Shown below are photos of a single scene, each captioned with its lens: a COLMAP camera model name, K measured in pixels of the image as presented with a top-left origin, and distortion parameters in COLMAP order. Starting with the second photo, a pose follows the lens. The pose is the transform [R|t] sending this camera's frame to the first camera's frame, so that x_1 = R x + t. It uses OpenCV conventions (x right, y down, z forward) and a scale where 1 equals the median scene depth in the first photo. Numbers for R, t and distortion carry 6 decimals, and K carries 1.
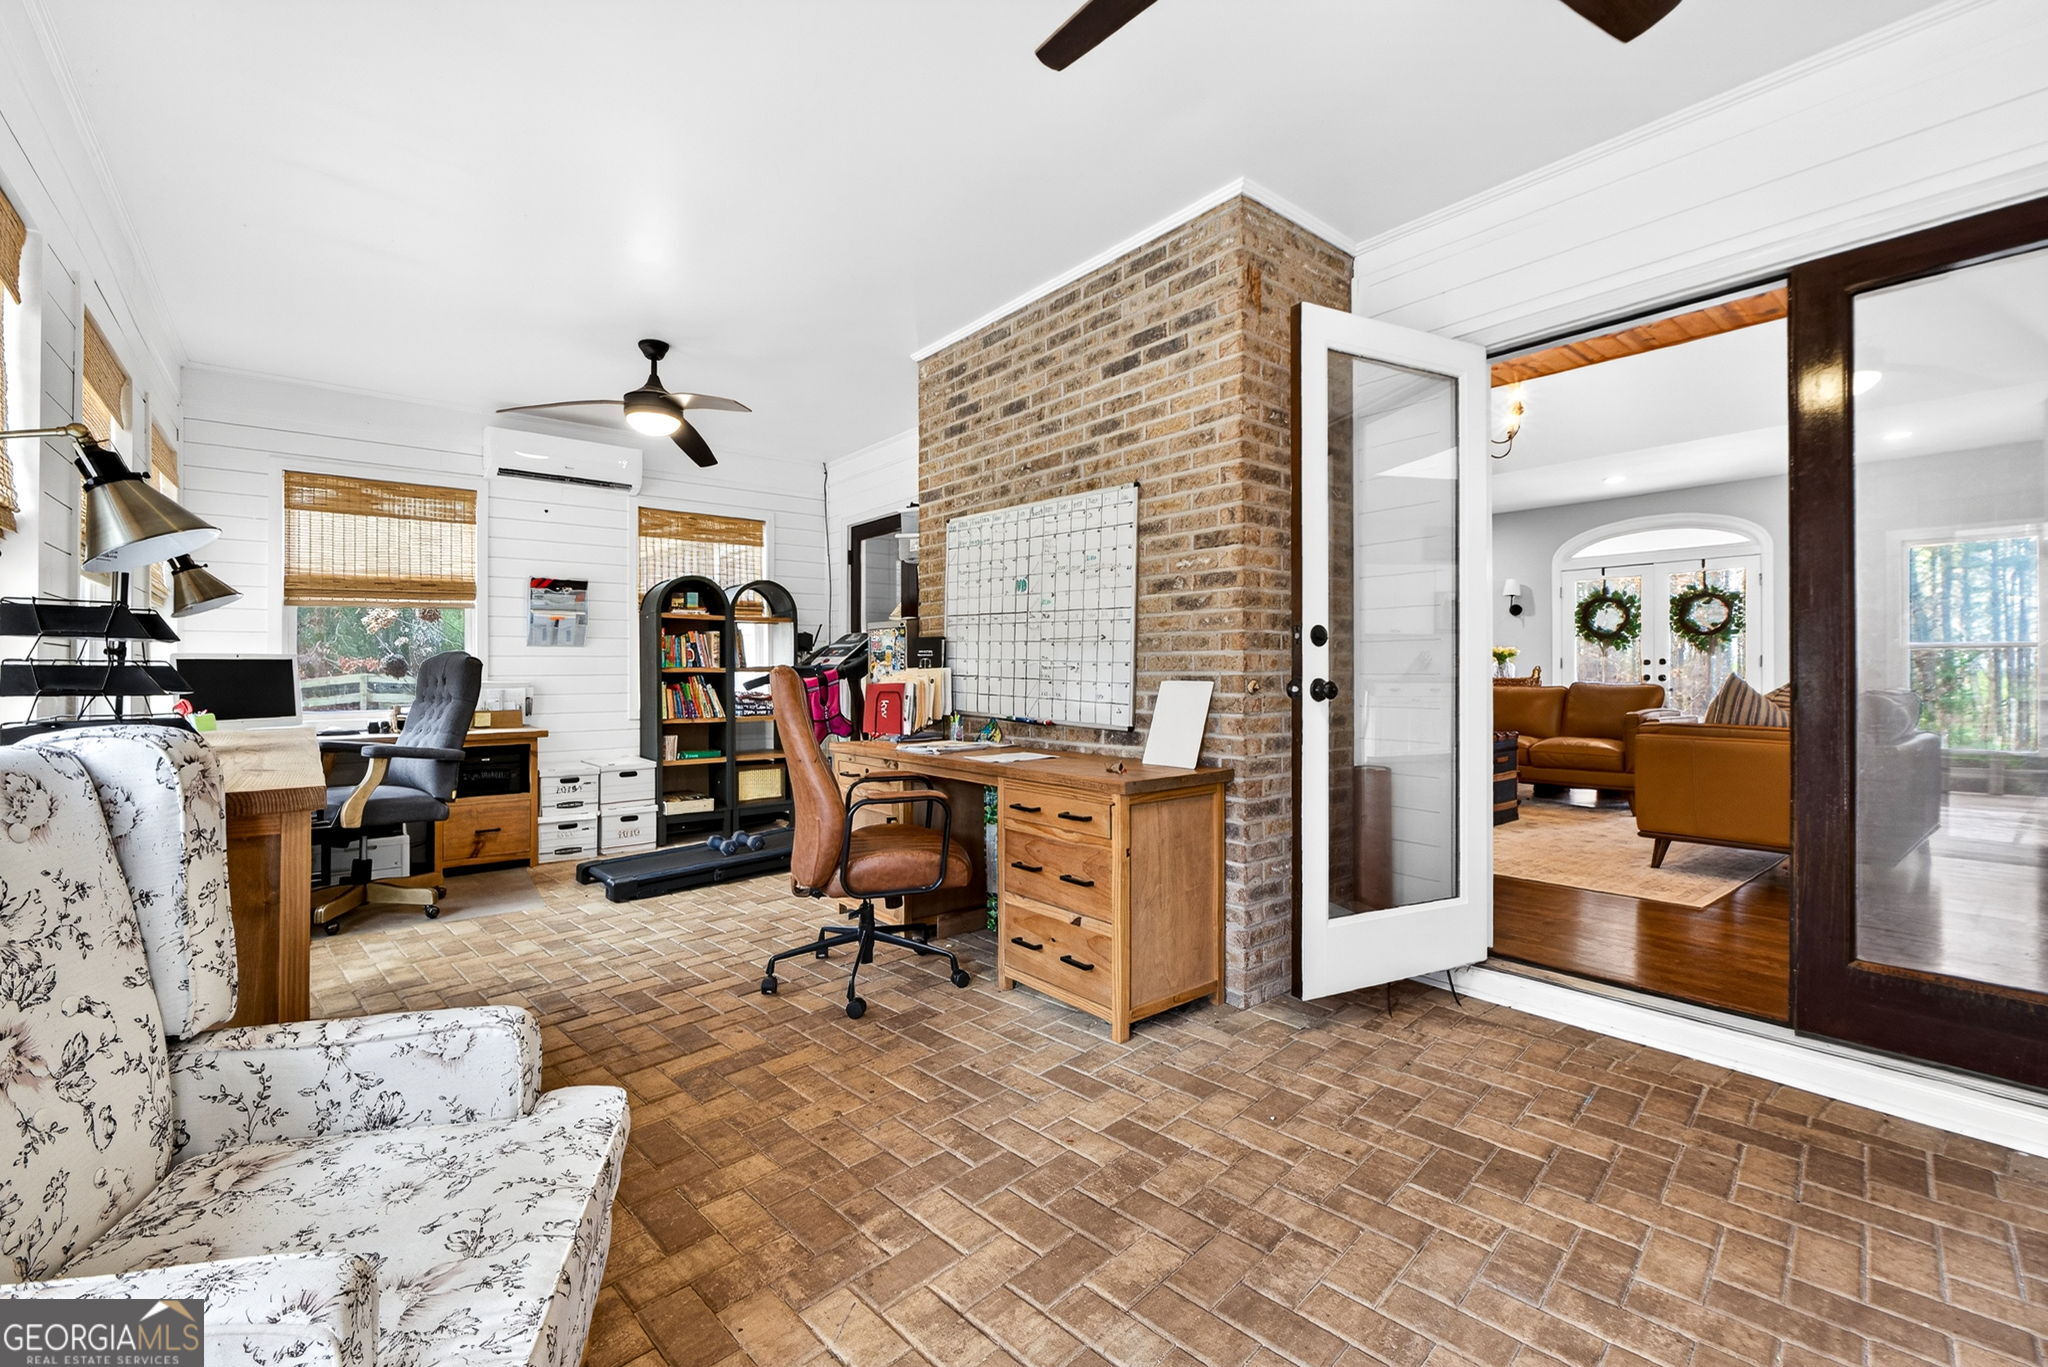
lens RADIAL K [[869.9, 0, 1019.3], [0, 869.9, 672.7], [0, 0, 1]] dist [-0.011051, -0.001332]
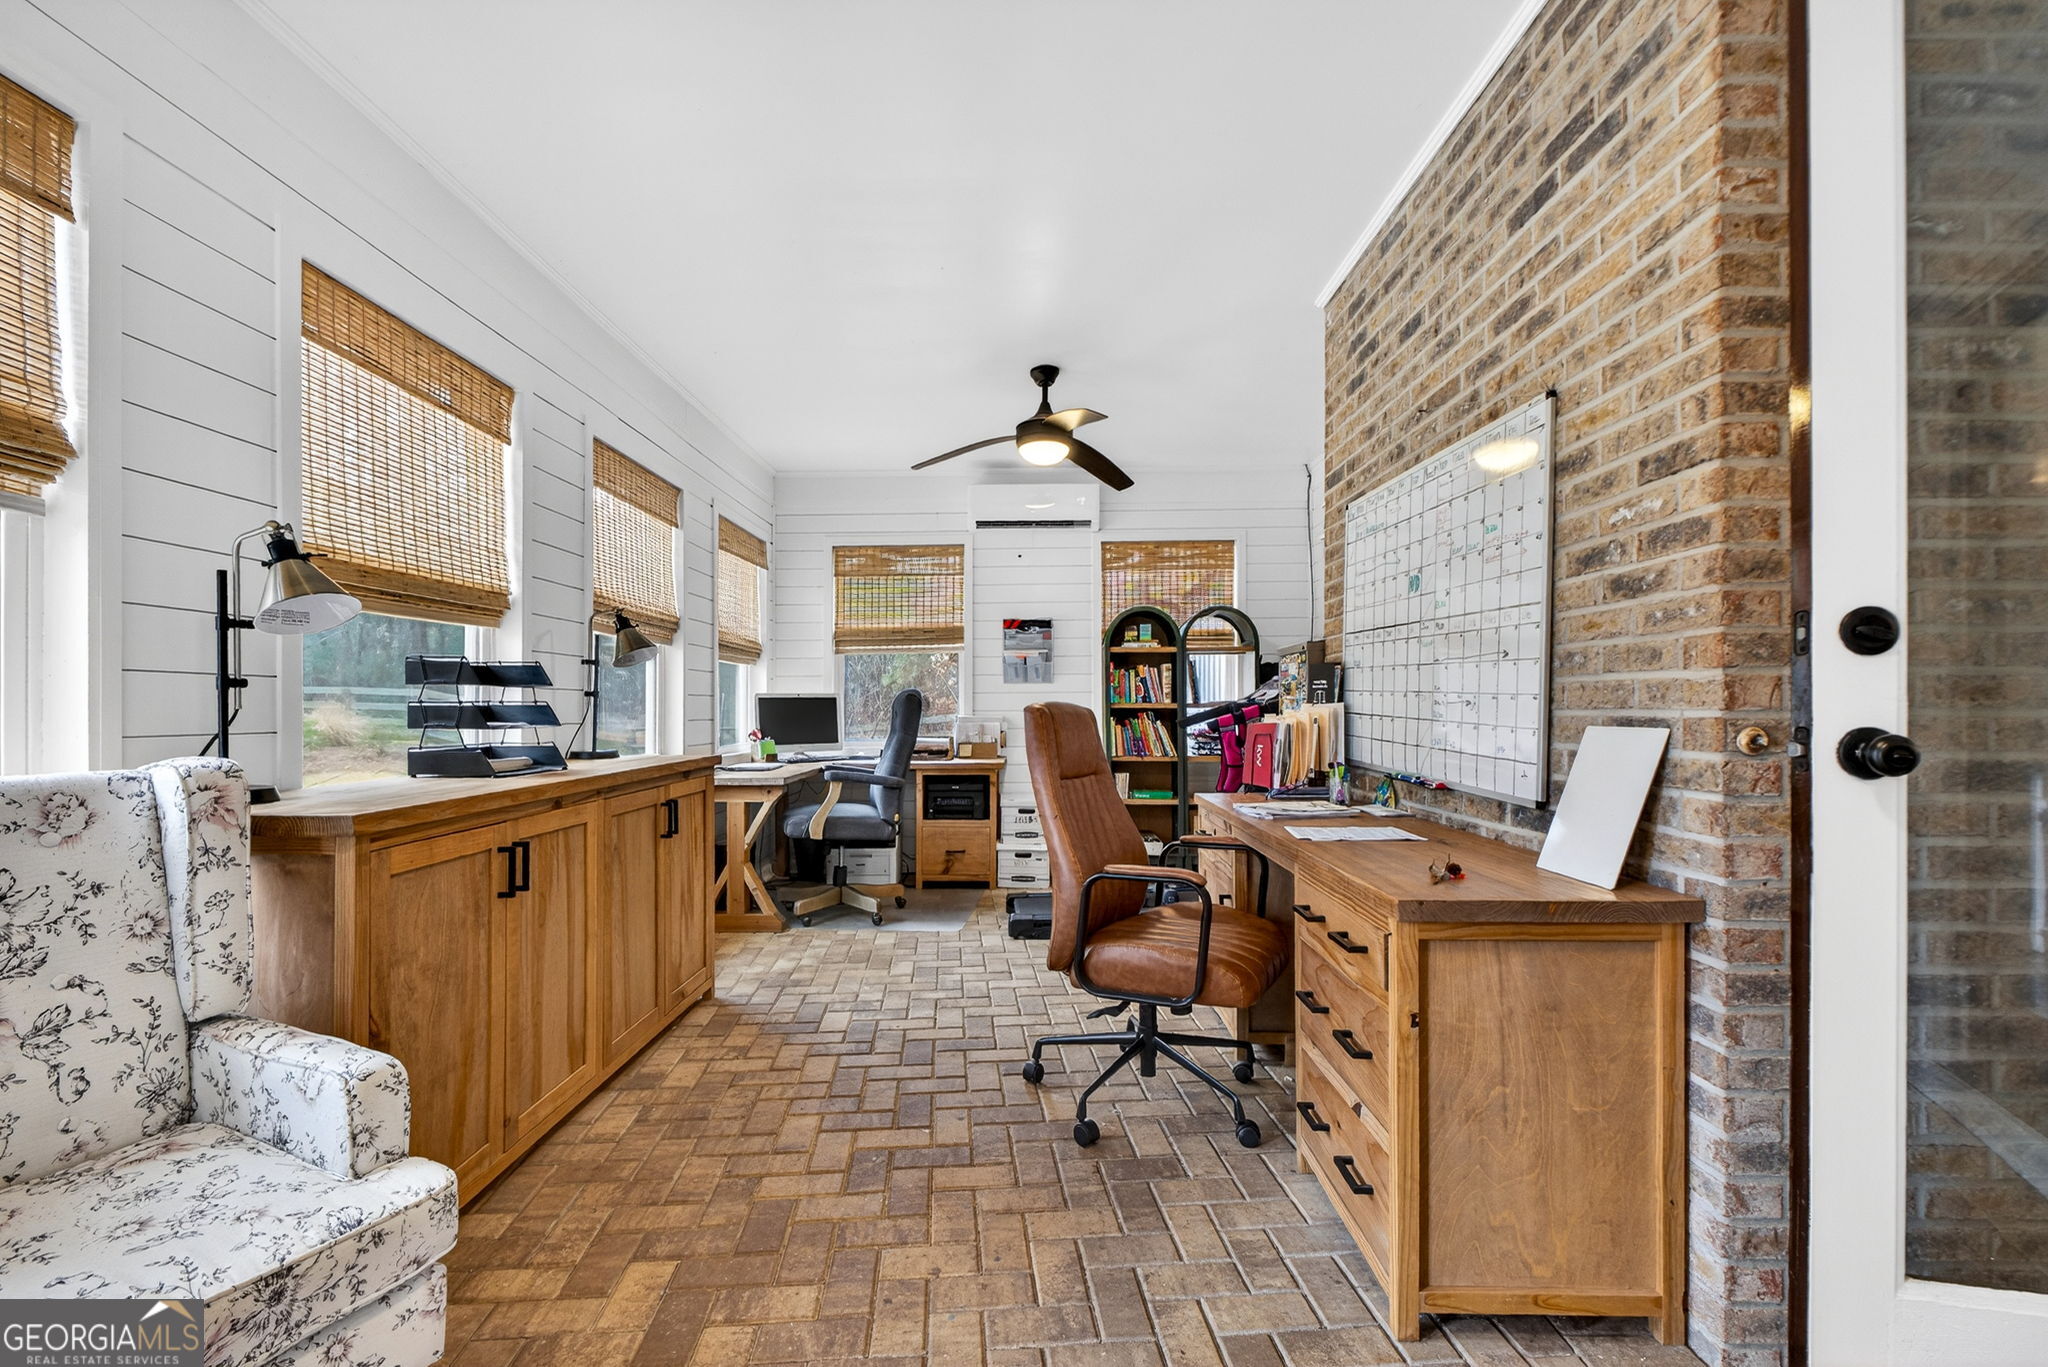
lens RADIAL K [[869.9, 0, 1017.5], [0, 869.9, 710.6], [0, 0, 1]] dist [-0.011051, -0.001332]
pose [[0.754078, 0.002705, -0.656780, 0.263127], [0.001128, 0.999985, 0.005413, -0.004373], [0.656784, -0.004822, 0.754063, 0.333574]]
